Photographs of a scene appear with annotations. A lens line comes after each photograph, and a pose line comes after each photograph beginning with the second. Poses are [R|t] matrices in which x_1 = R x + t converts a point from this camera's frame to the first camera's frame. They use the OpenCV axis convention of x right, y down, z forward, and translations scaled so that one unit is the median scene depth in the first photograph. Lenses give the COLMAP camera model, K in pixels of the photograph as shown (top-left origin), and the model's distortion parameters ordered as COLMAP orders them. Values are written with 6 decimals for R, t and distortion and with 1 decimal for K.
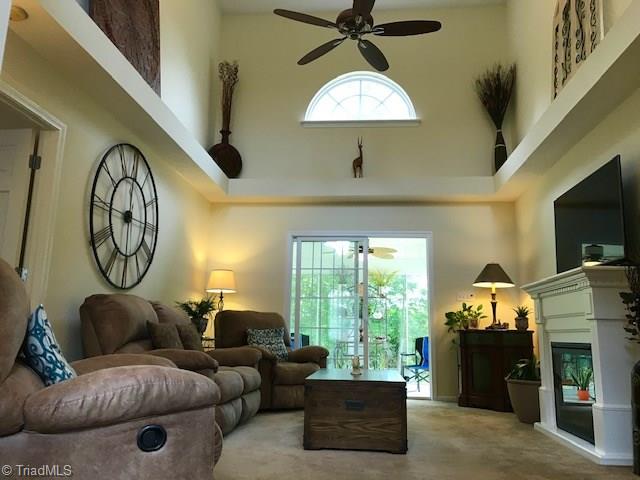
lens RADIAL K [[504.1, 0, 320.0], [0, 504.1, 240.0], [0, 0, 1]] dist [0.001037, -0.002916]
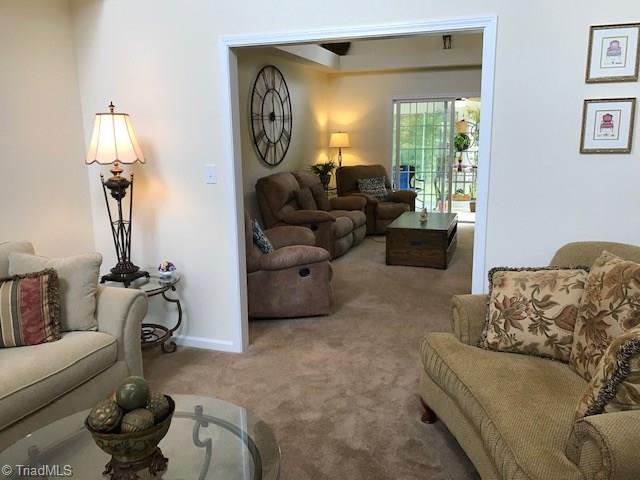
lens RADIAL K [[524.3, 0, 320.7], [0, 524.3, 236.4], [0, 0, 1]] dist [0.020790, -0.005604]
pose [[0.966691, 0.019716, -0.255185, 0.161750], [0.081960, 0.920681, 0.381614, -0.299016], [0.242468, -0.389818, 0.888398, -0.487962]]
